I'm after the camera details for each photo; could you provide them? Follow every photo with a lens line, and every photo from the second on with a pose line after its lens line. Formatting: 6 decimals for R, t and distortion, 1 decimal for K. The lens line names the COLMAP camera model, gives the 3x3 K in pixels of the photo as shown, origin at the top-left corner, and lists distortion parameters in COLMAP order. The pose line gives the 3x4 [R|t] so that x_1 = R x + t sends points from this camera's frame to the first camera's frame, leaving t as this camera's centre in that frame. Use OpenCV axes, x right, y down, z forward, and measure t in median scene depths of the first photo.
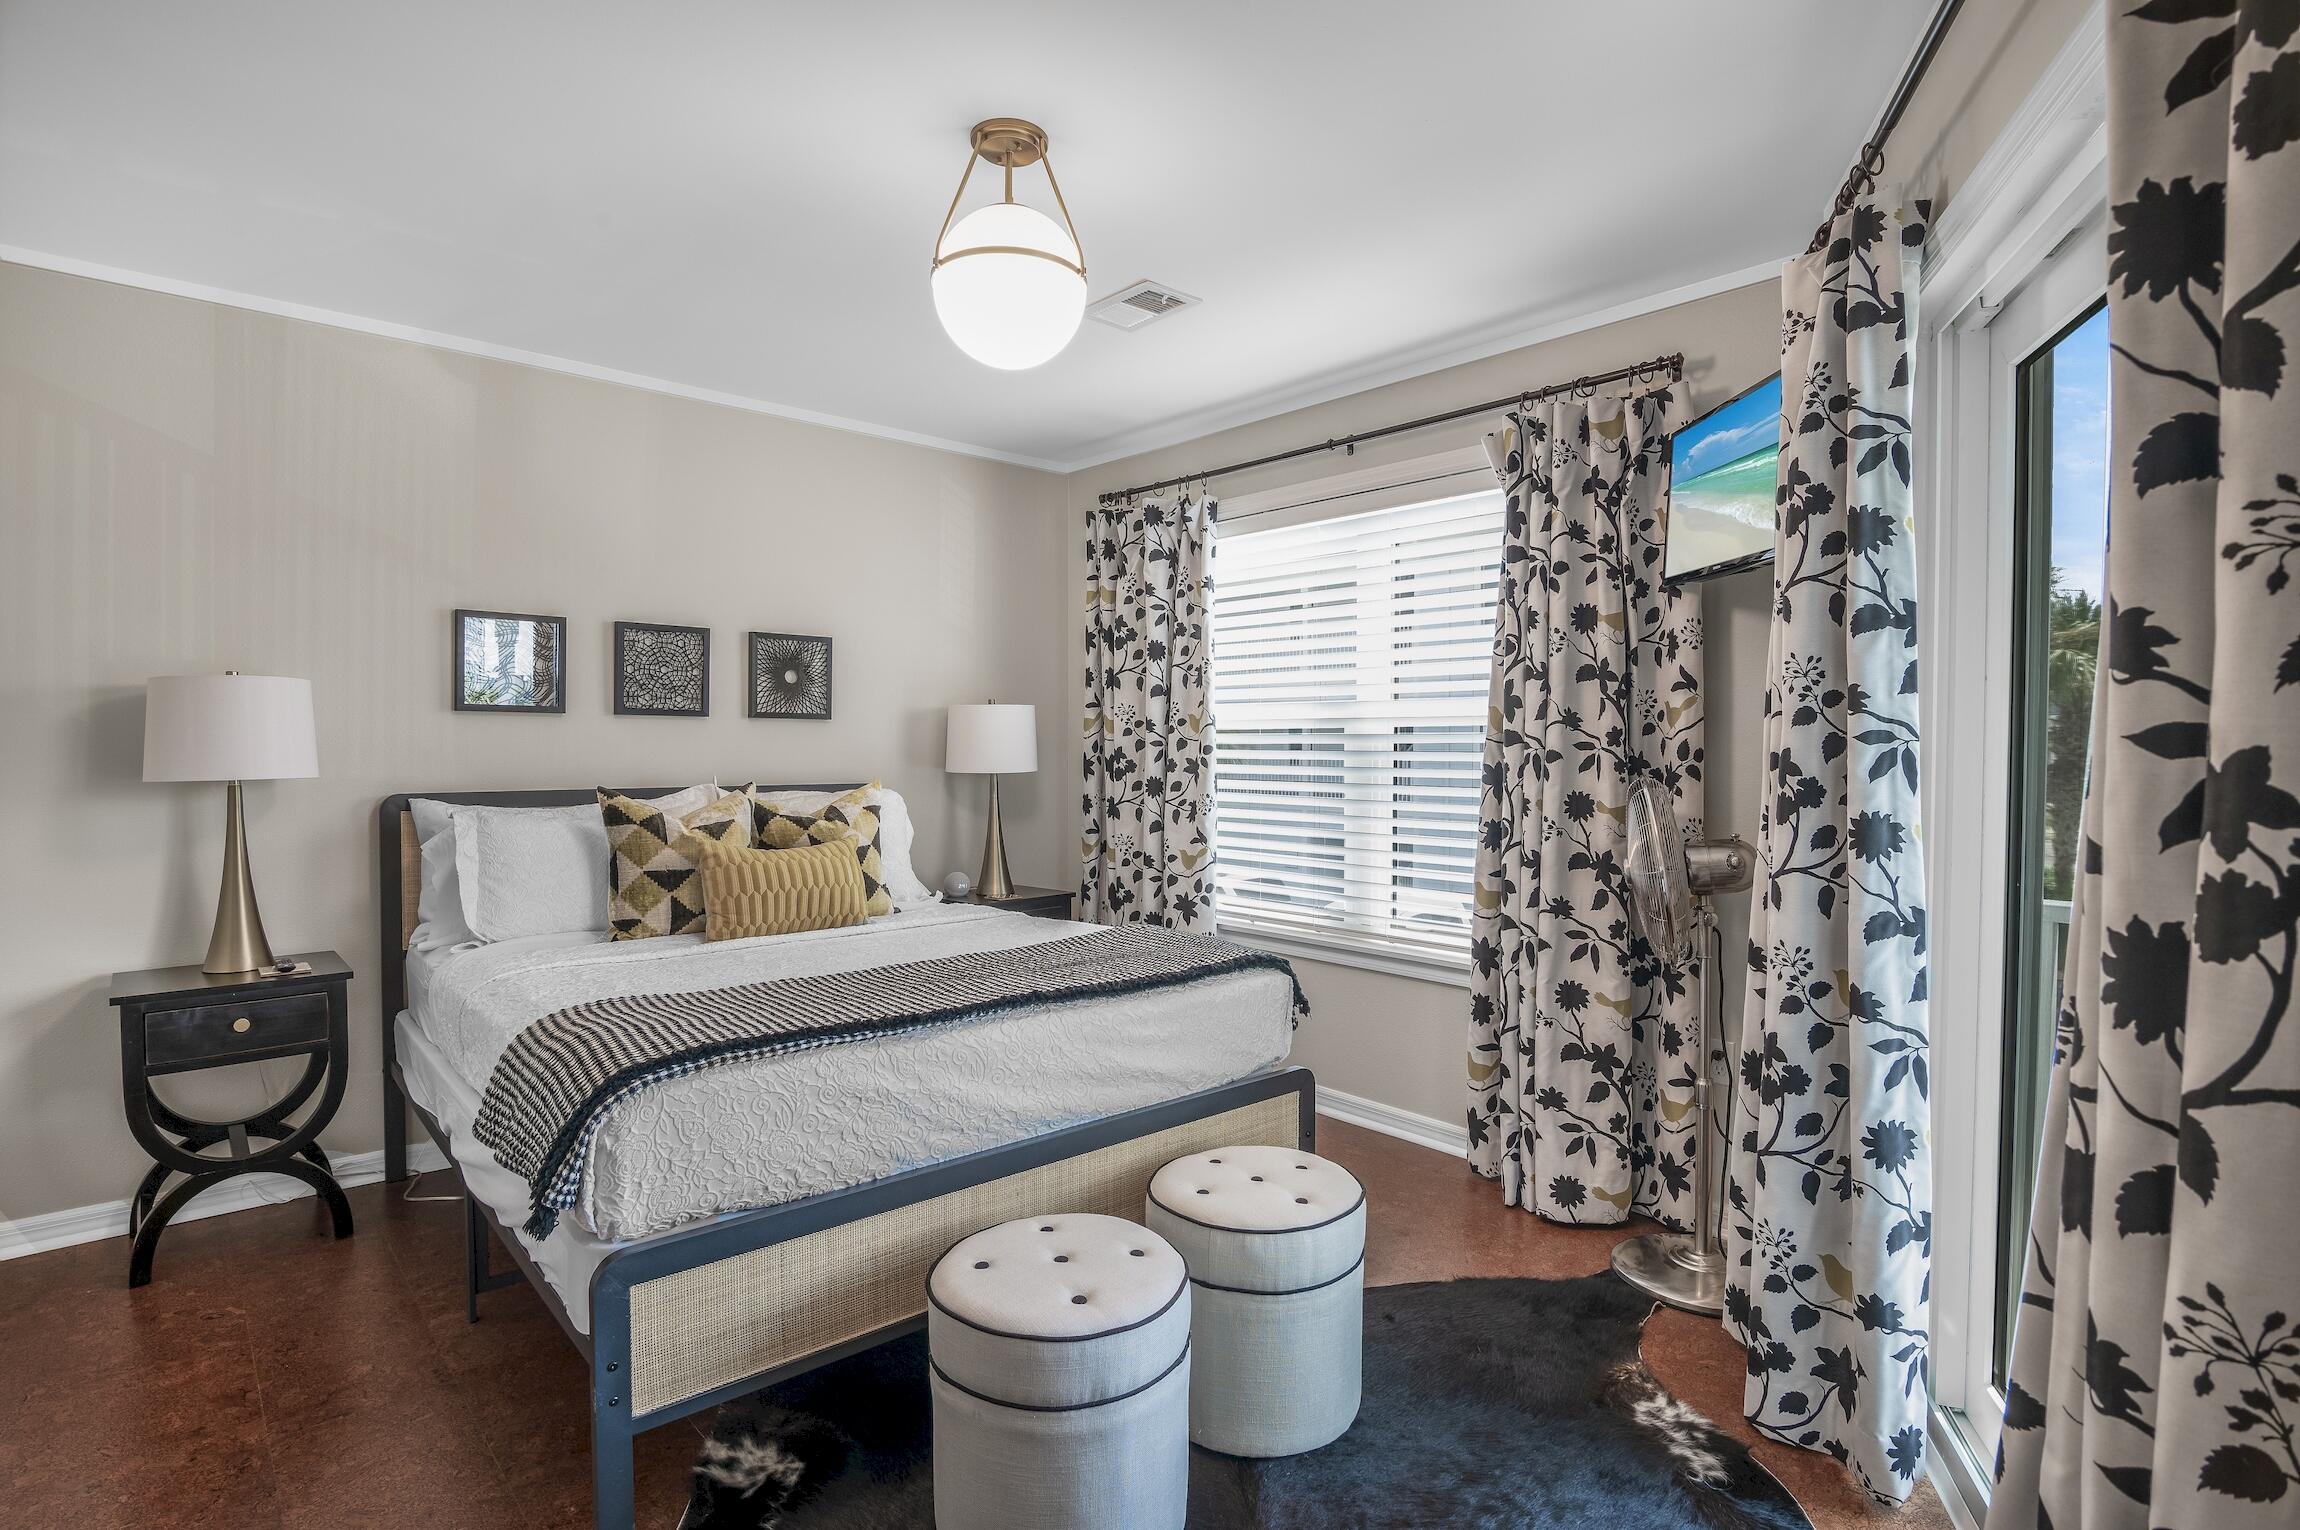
lens RADIAL K [[1132.2, 0, 1123.7], [0, 1132.2, 769.9], [0, 0, 1]] dist [-0.013871, -0.002568]
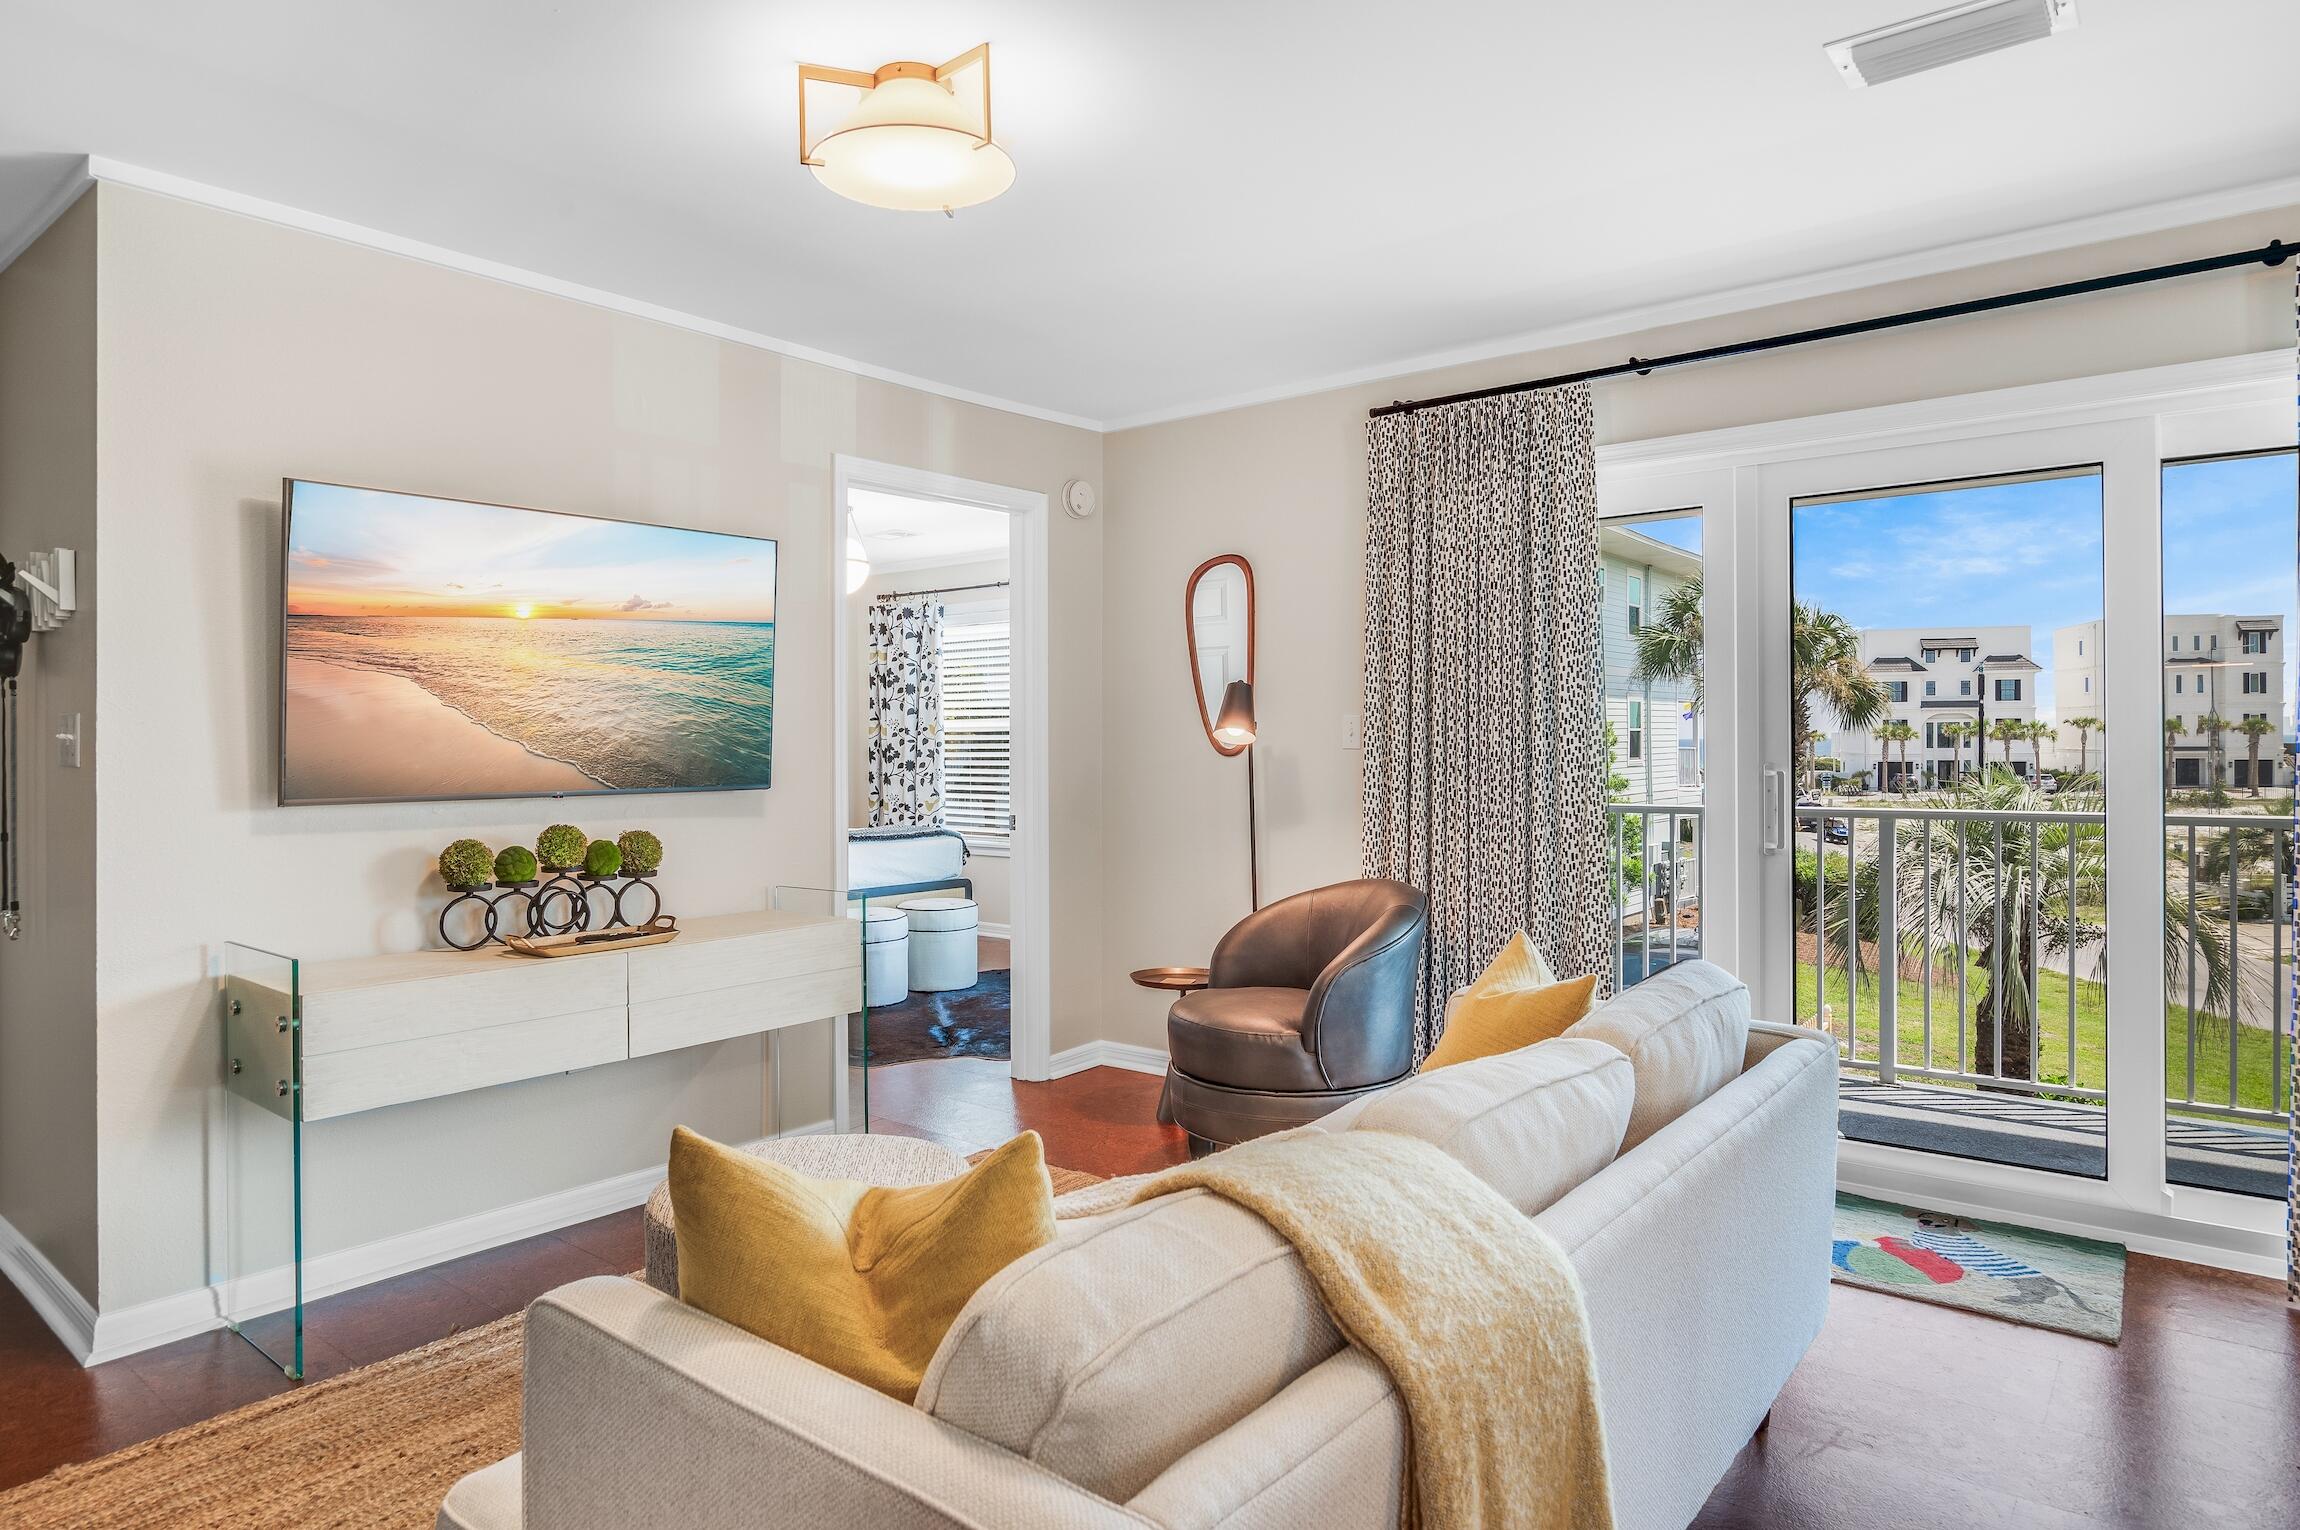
lens RADIAL K [[1286.2, 0, 1156.1], [0, 1286.2, 743.1], [0, 0, 1]] dist [-0.029041, 0.001536]
pose [[0.982750, -0.011049, 0.184606, 0.034843], [0.016245, 0.999513, -0.026656, 0.039708], [-0.184222, 0.029195, 0.982451, -1.049874]]
